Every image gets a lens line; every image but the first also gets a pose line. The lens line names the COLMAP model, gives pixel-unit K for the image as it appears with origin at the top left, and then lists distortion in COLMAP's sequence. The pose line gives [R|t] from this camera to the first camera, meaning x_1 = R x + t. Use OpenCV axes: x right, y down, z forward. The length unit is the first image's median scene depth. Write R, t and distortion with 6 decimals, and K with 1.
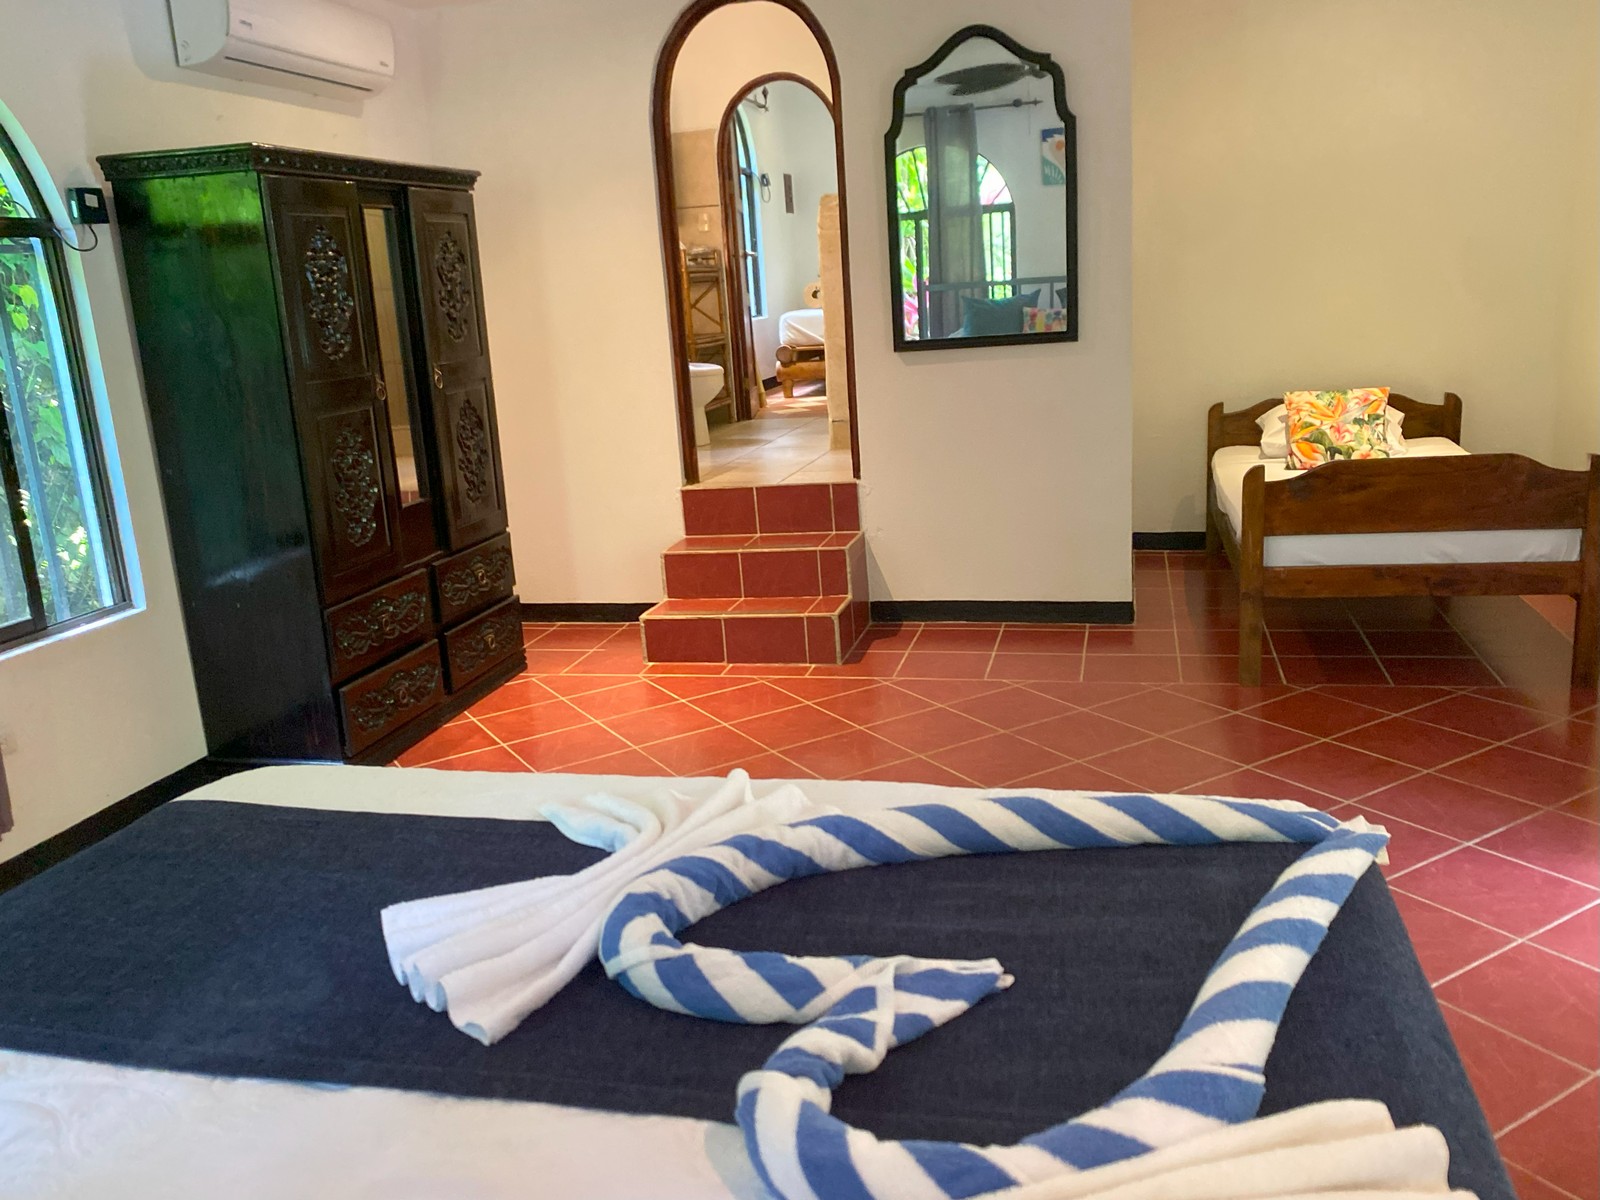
lens RADIAL K [[1305.6, 0, 799.1], [0, 1305.6, 595.0], [0, 0, 1]] dist [0.038528, -0.001550]
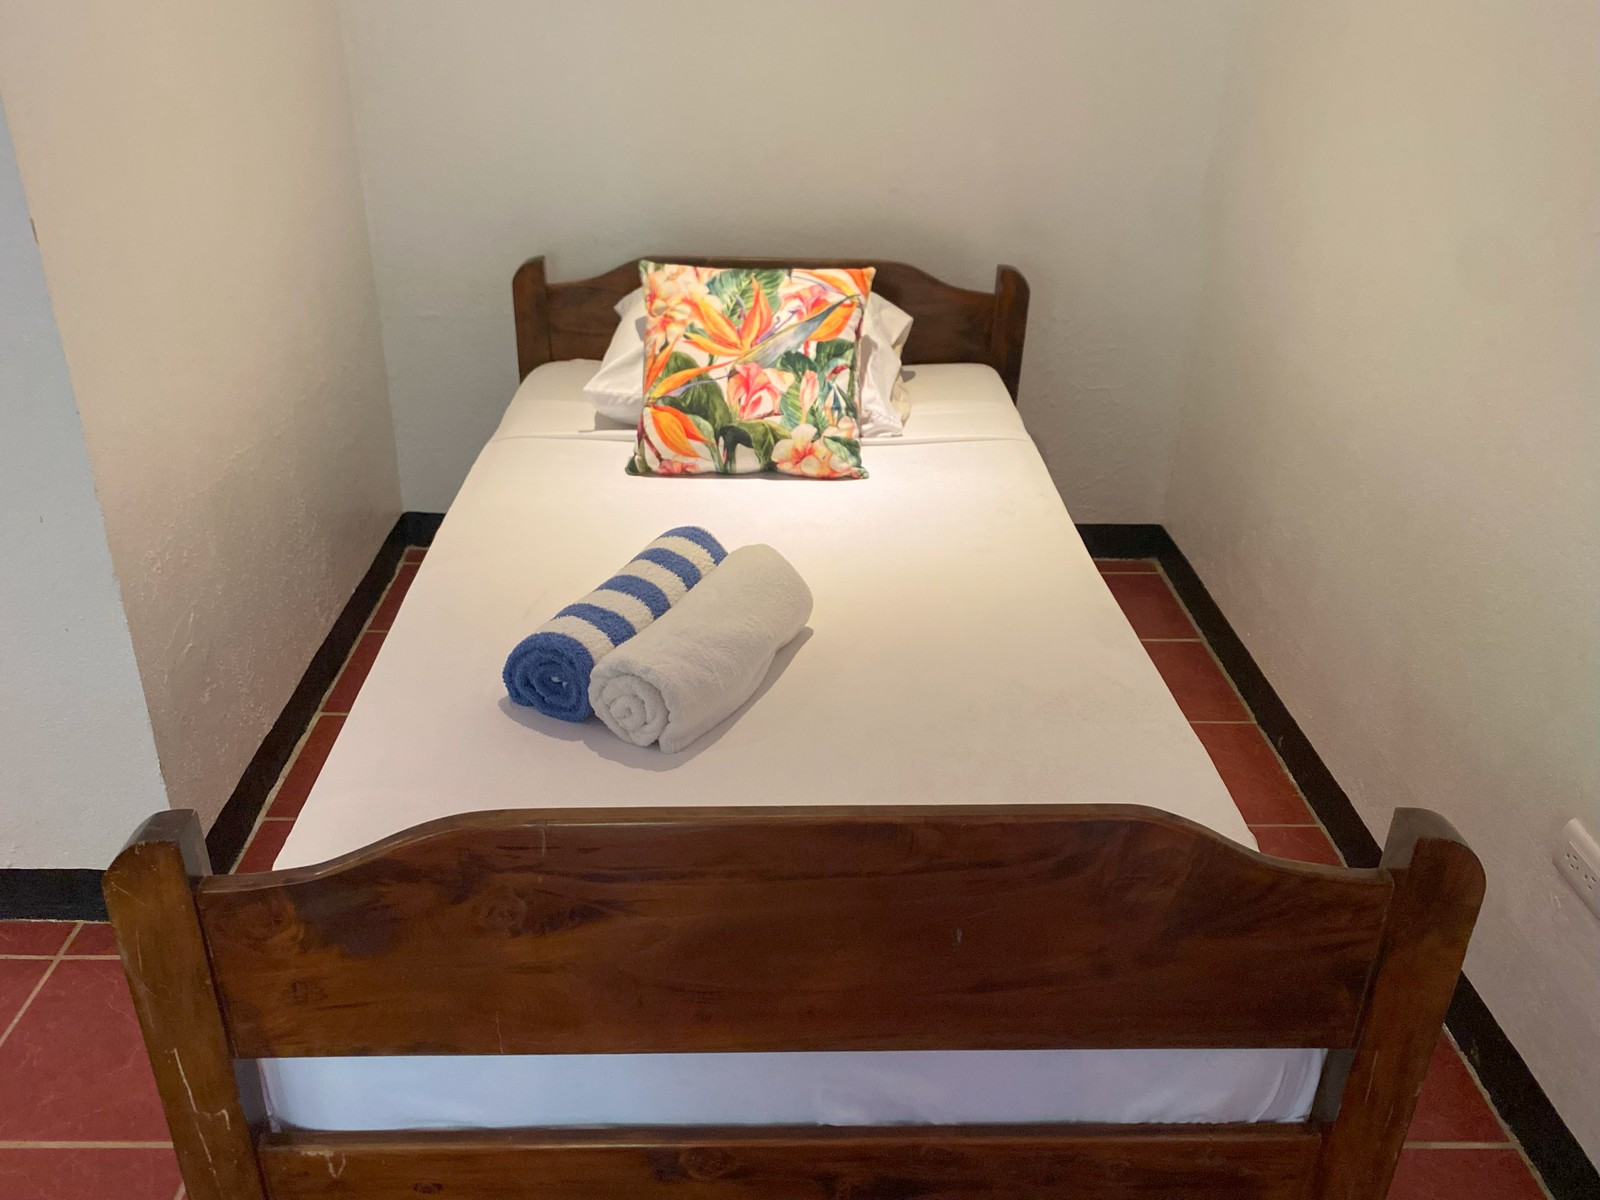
lens RADIAL K [[1305.6, 0, 797.3], [0, 1305.6, 602.4], [0, 0, 1]] dist [0.038528, -0.001550]
pose [[0.962047, -0.042427, 0.269566, 0.311160], [-0.020069, 0.974163, 0.224951, -0.149766], [-0.272145, -0.221823, 0.936339, 0.597286]]
